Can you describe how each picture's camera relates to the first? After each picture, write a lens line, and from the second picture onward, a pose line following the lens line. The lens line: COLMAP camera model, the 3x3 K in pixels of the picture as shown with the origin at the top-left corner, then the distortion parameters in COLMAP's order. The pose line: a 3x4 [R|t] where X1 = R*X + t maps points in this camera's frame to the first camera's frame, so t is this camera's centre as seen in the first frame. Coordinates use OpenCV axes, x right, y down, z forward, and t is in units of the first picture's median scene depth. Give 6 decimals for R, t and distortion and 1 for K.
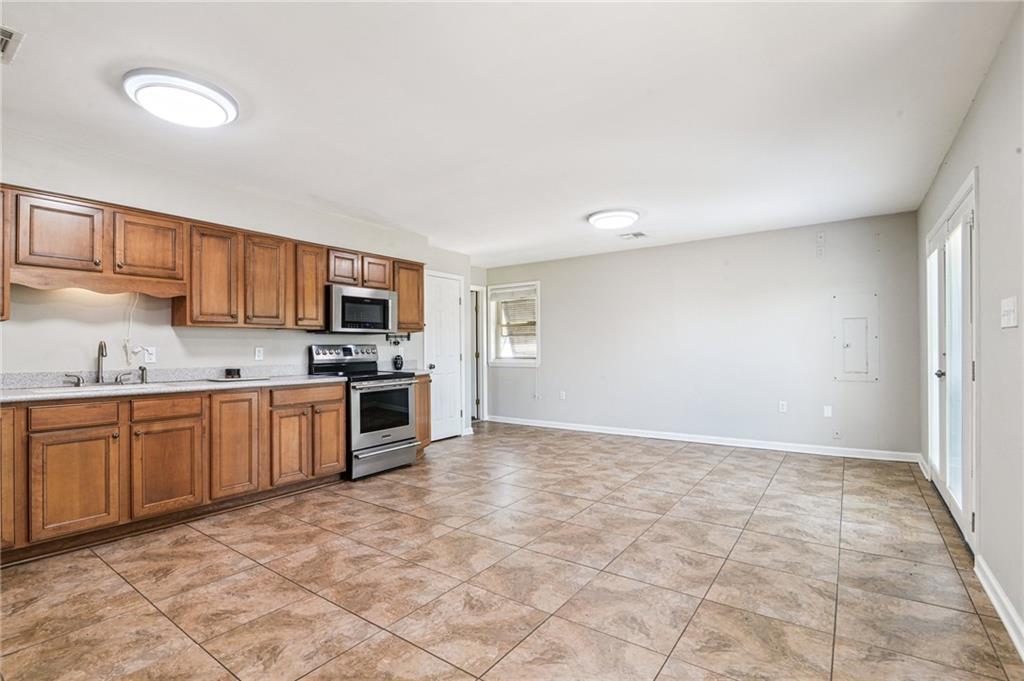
lens RADIAL K [[476.1, 0, 507.8], [0, 476.1, 343.2], [0, 0, 1]] dist [-0.018602, -0.000177]
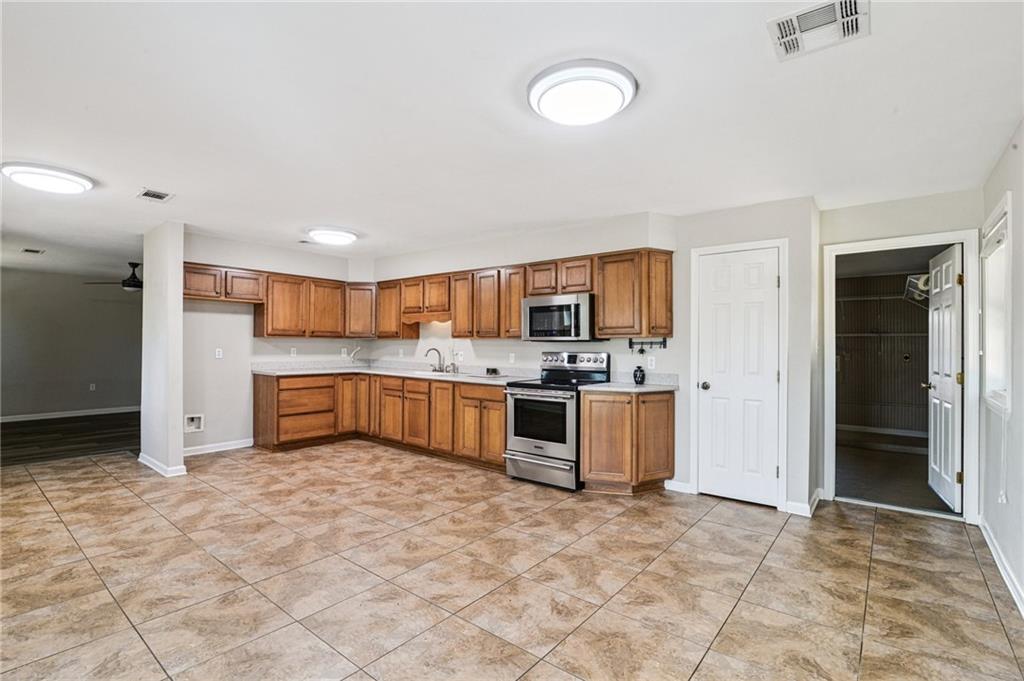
lens RADIAL K [[476.1, 0, 504.9], [0, 476.1, 344.3], [0, 0, 1]] dist [-0.018602, -0.000177]
pose [[-0.061139, 0.004550, -0.998119, 0.916707], [0.002047, 0.999988, 0.004433, -0.025580], [0.998127, -0.001773, -0.061148, 1.262451]]
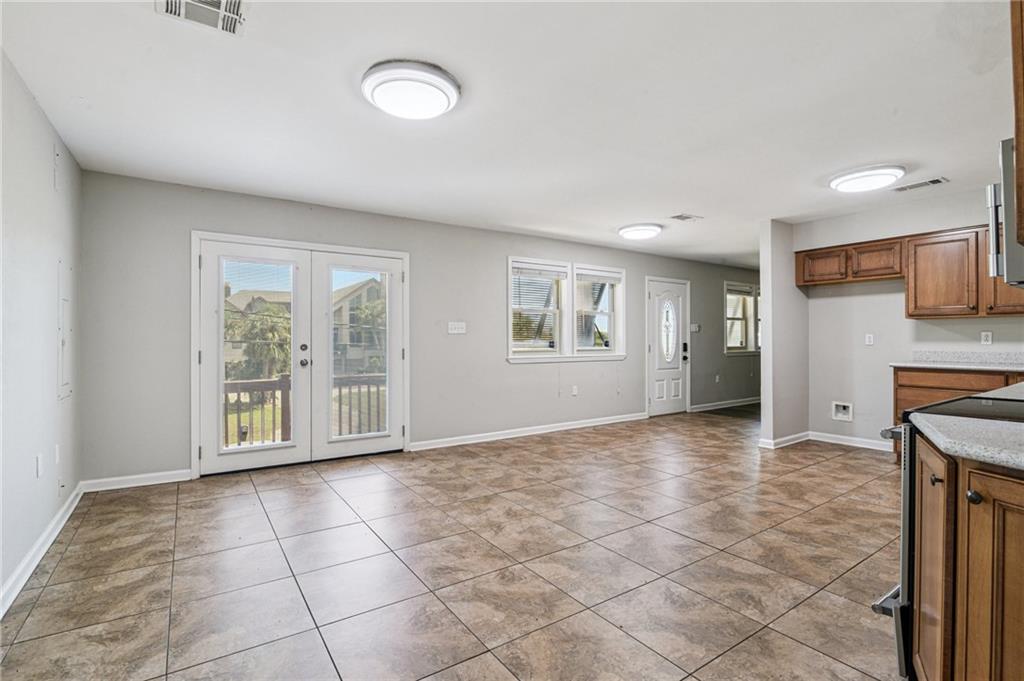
lens RADIAL K [[476.1, 0, 505.8], [0, 476.1, 340.3], [0, 0, 1]] dist [-0.018602, -0.000177]
pose [[-0.938699, 0.008750, 0.344627, -0.066627], [0.006463, 0.999949, -0.007785, 0.016460], [-0.344678, -0.005081, -0.938707, 1.916982]]
